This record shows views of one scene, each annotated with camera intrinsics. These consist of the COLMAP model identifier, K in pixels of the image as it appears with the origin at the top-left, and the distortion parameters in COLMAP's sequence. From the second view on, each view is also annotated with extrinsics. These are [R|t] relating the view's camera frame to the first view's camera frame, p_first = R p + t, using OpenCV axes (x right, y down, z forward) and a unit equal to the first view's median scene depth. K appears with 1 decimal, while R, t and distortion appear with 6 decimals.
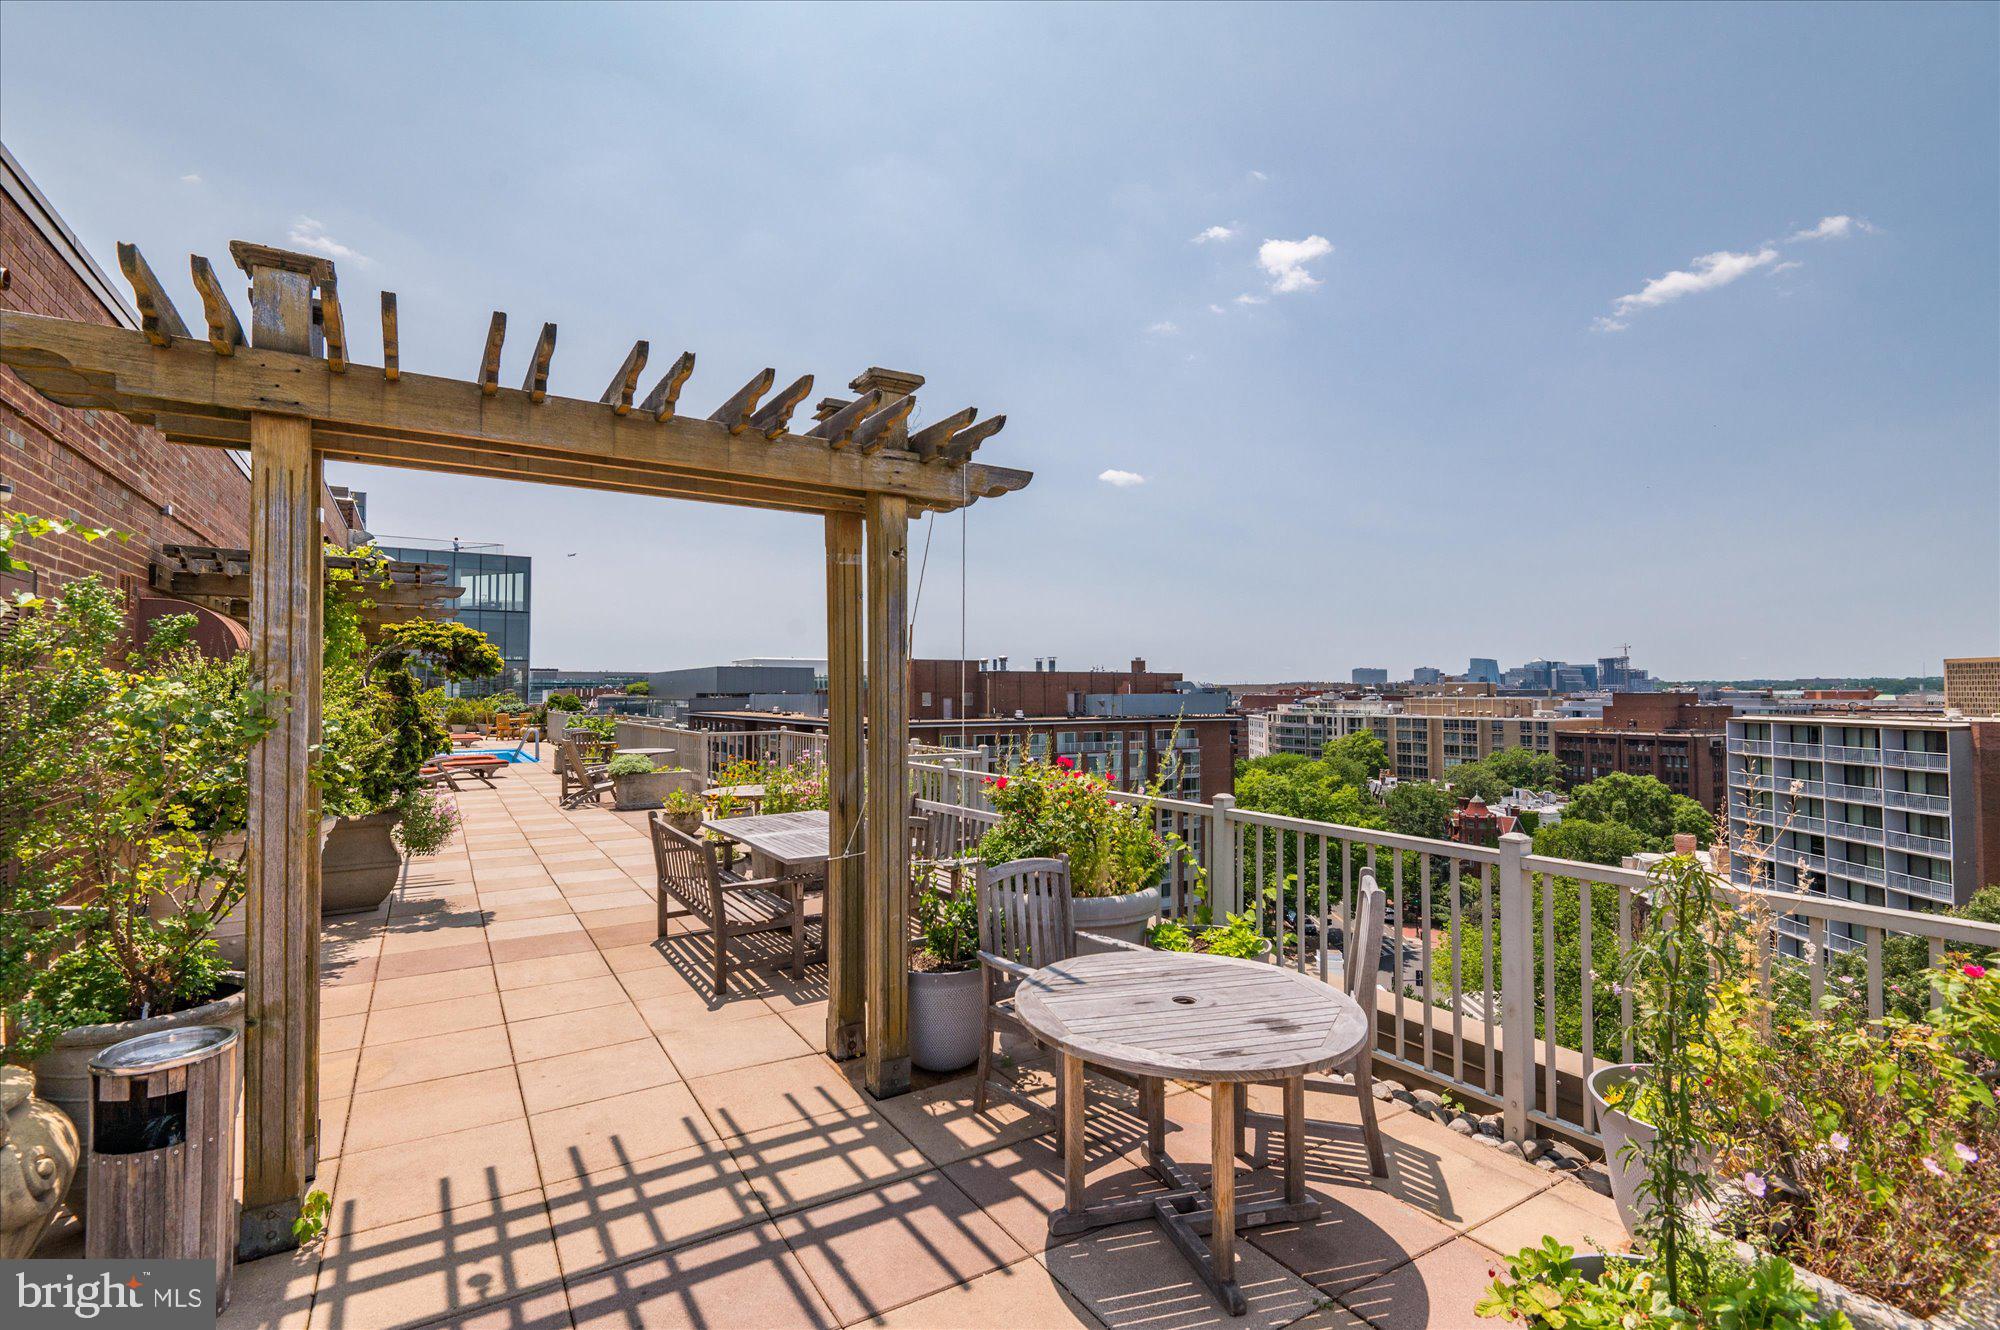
lens RADIAL K [[916.9, 0, 1040.9], [0, 916.9, 685.4], [0, 0, 1]] dist [0.015676, -0.004942]
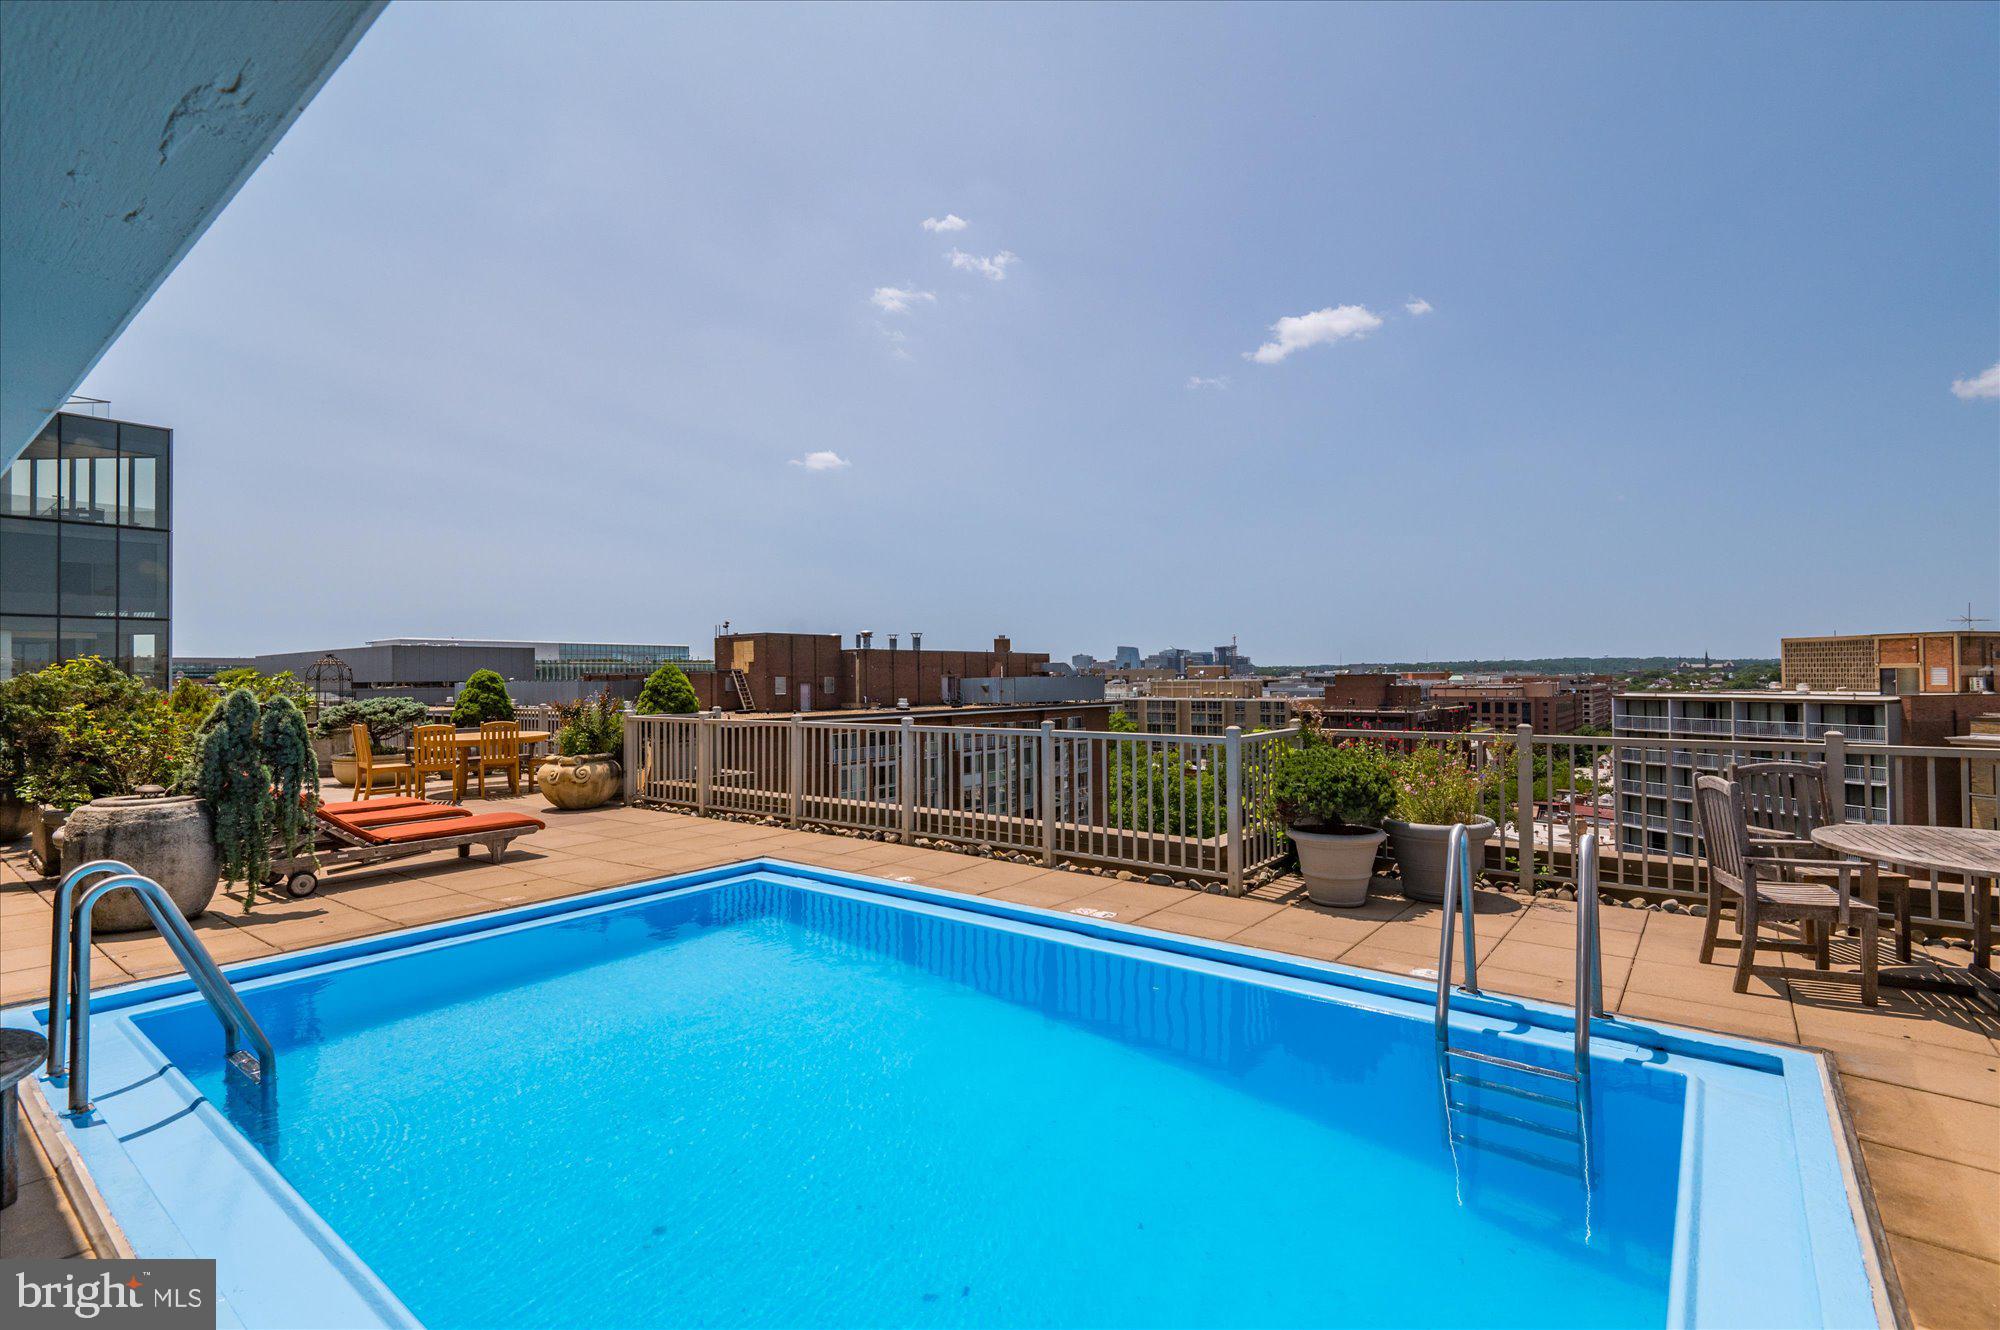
lens RADIAL K [[916.9, 0, 1031.7], [0, 916.9, 666.1], [0, 0, 1]] dist [0.015676, -0.004942]
pose [[0.942814, -0.003769, 0.333298, -0.171155], [0.005864, 0.999969, -0.005281, 0.003951], [-0.333267, 0.006933, 0.942807, 0.210681]]
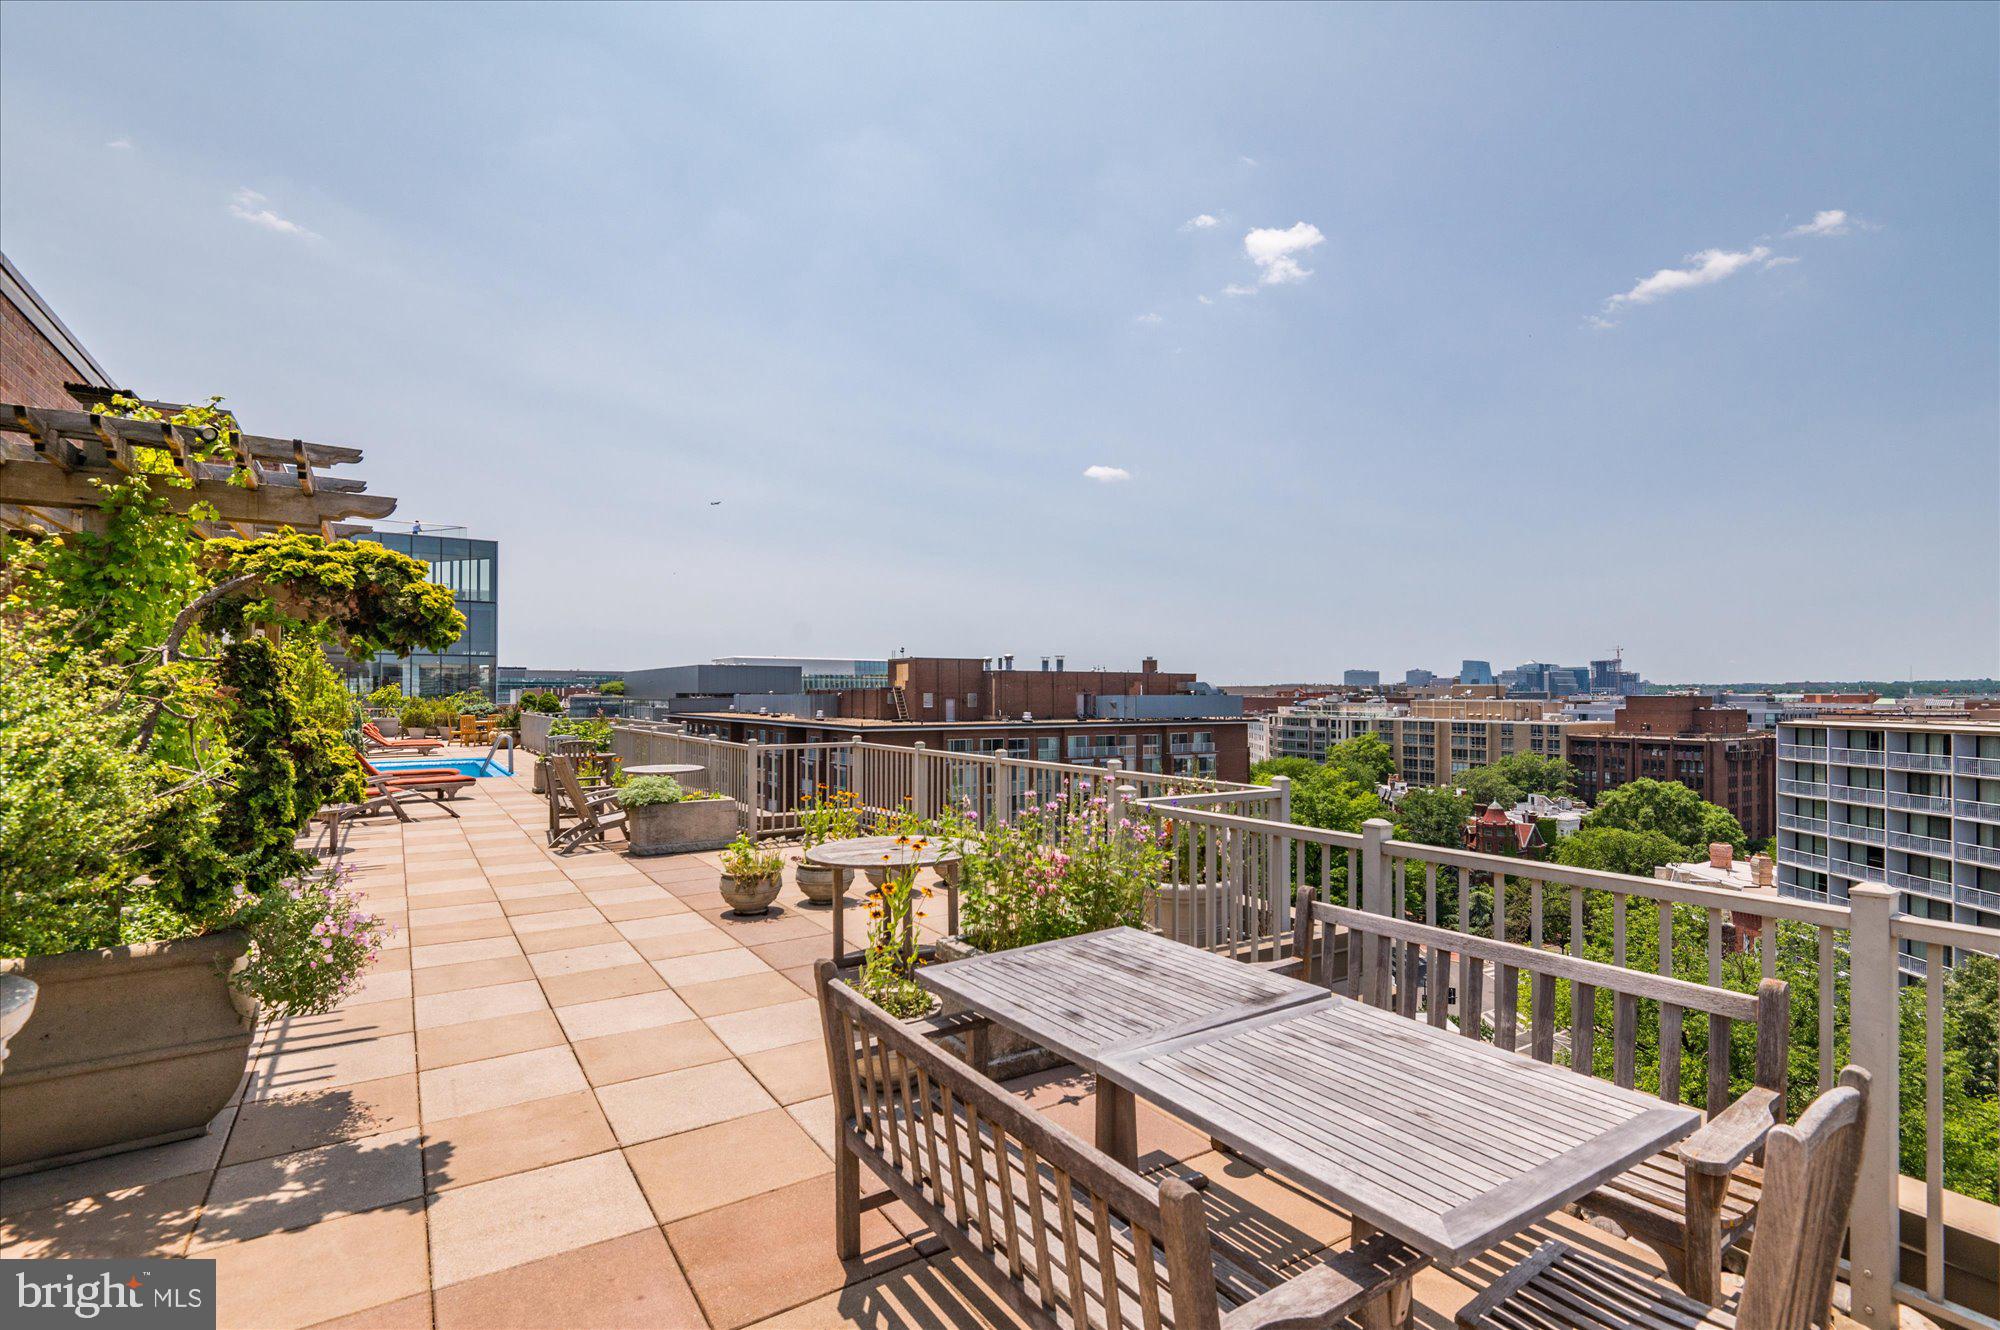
lens RADIAL K [[940.9, 0, 1044.1], [0, 940.9, 713.1], [0, 0, 1]] dist [0.013271, -0.011181]
pose [[0.999819, 0.002667, 0.018842, -0.022866], [-0.003198, 0.999597, 0.028208, 0.000789], [-0.018759, -0.028263, 0.999424, 0.039631]]
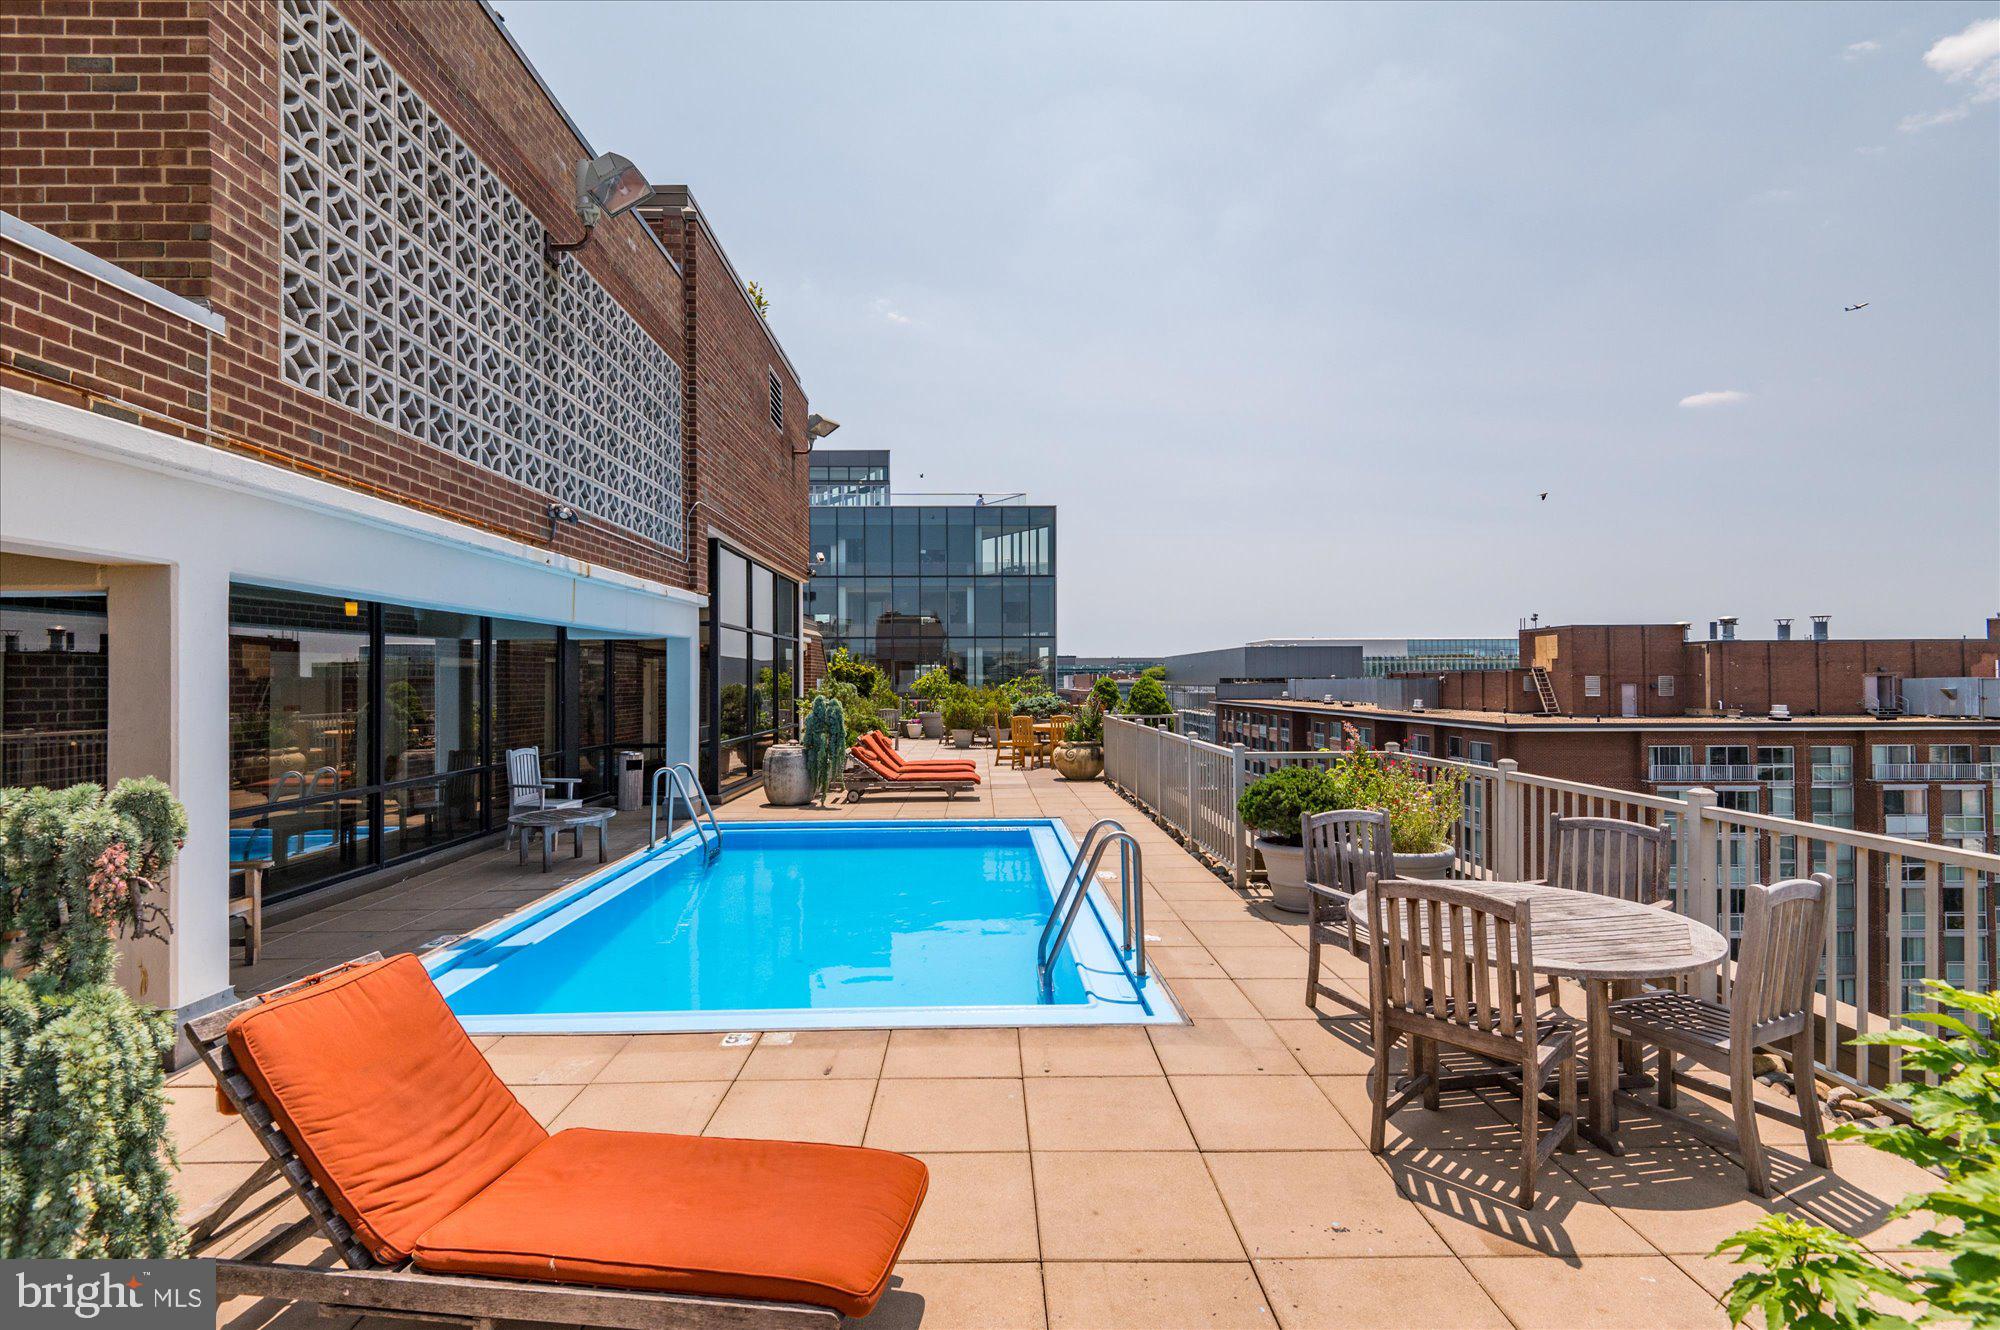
lens RADIAL K [[940.9, 0, 971.5], [0, 940.9, 652.8], [0, 0, 1]] dist [0.013271, -0.011181]
pose [[0.830881, -0.018361, -0.556147, -0.110966], [0.008023, 0.999747, -0.021019, 0.002066], [0.556392, 0.013003, 0.830818, 0.192846]]
